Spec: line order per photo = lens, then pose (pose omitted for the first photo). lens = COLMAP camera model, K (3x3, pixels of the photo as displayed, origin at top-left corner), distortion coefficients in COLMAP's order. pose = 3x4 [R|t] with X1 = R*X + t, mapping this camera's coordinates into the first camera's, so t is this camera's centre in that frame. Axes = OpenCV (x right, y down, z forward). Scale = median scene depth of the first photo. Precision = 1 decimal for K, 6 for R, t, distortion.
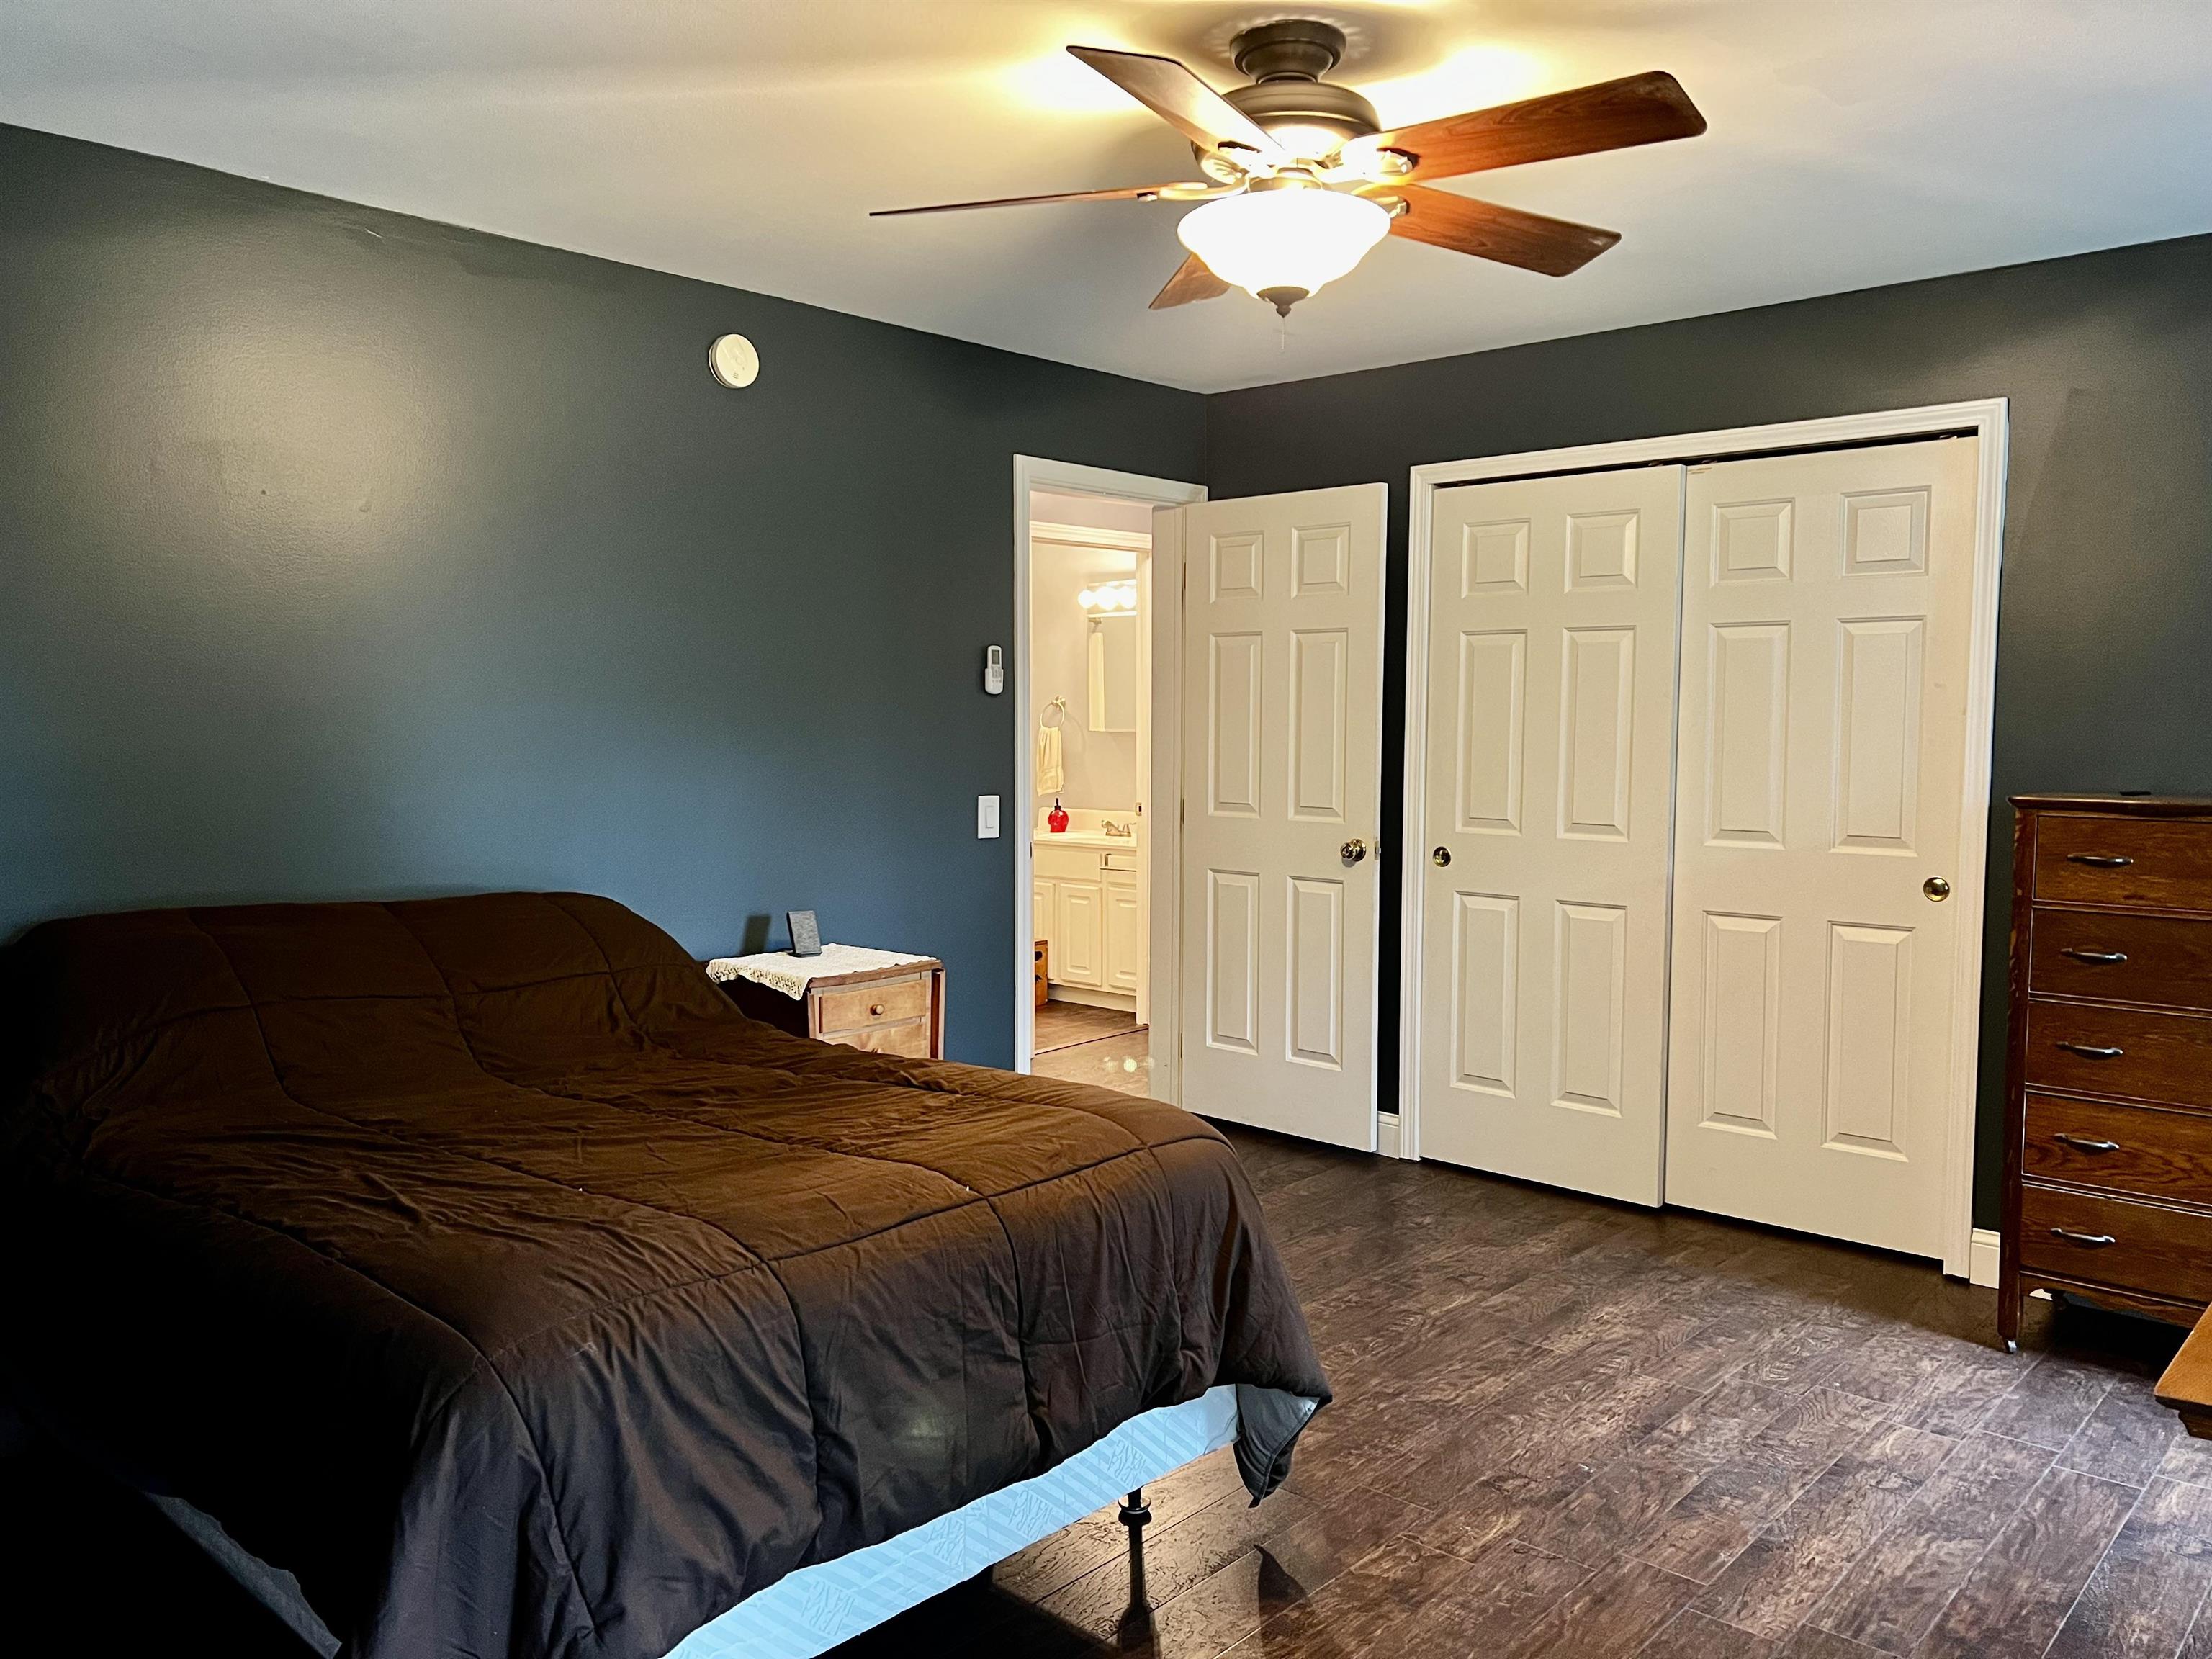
lens RADIAL K [[1693.5, 0, 1114.0], [0, 1693.5, 835.5], [0, 0, 1]] dist [0.054626, -0.055210]
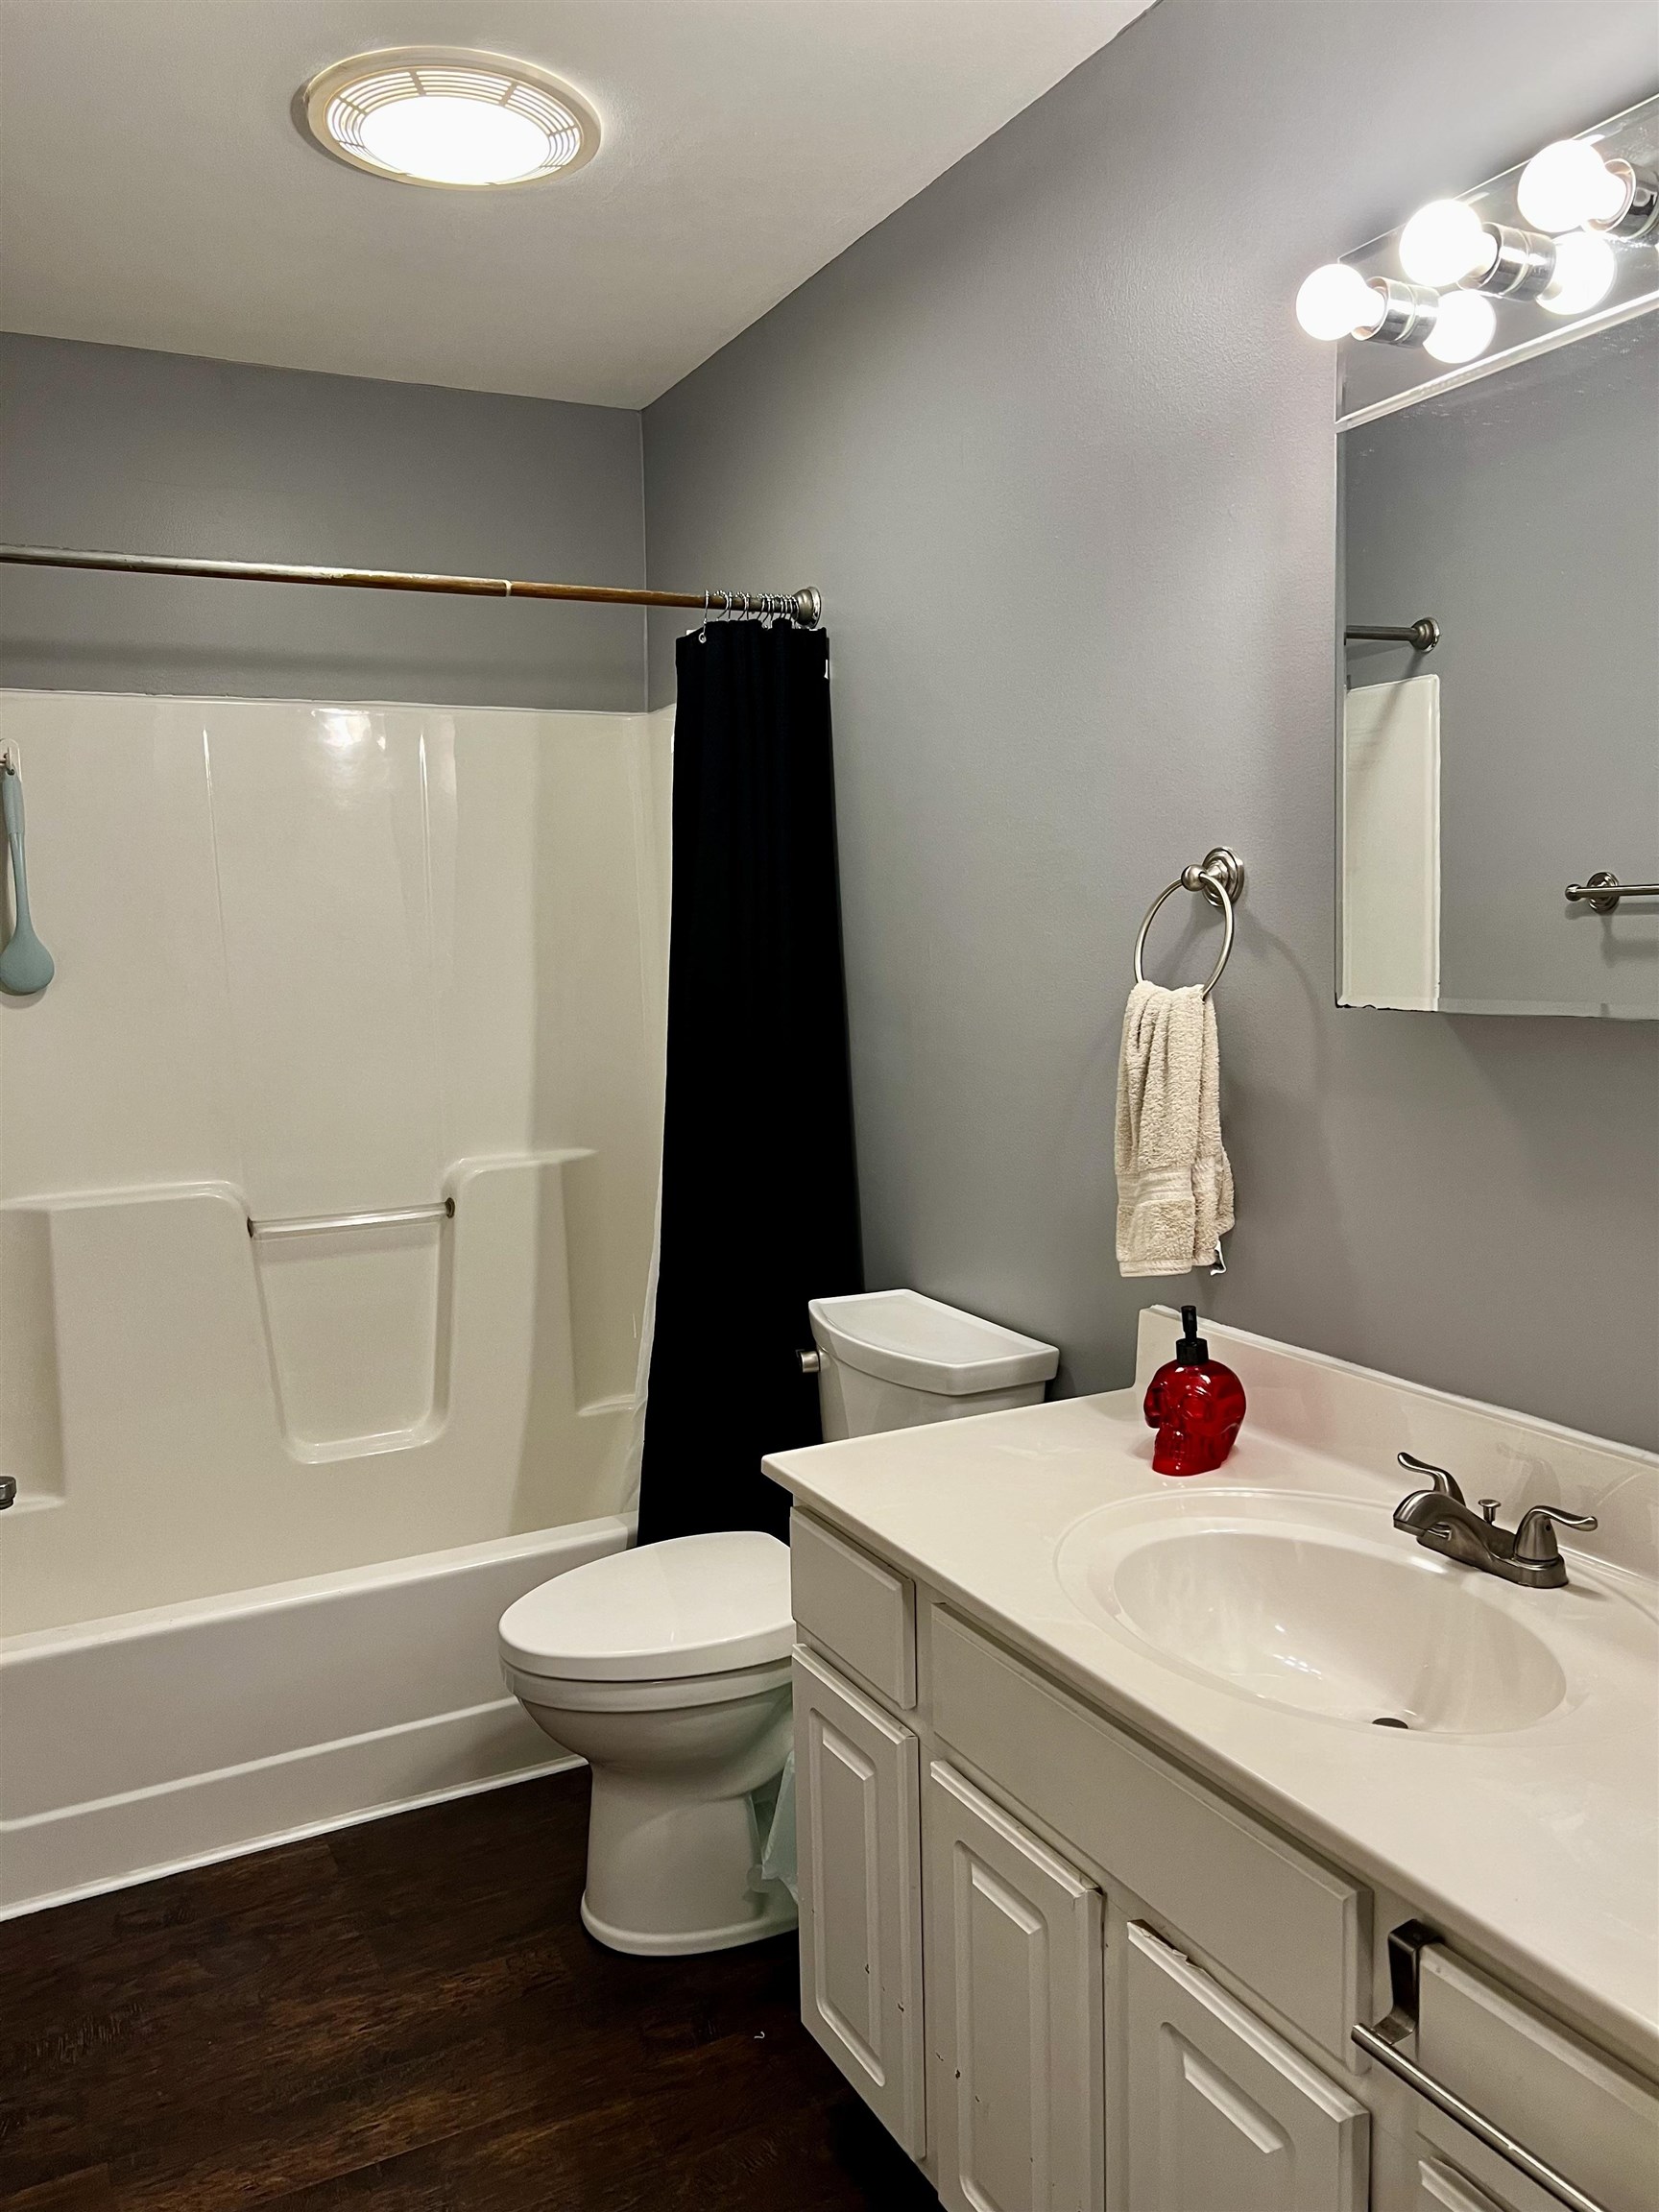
lens RADIAL K [[1693.5, 0, 829.5], [0, 1693.5, 1106.0], [0, 0, 1]] dist [0.054626, -0.055210]
pose [[0.935101, 0.010362, -0.354229, 0.001087], [0.002311, 0.999373, 0.035336, -0.056233], [0.354373, -0.033862, 0.934491, 0.768645]]
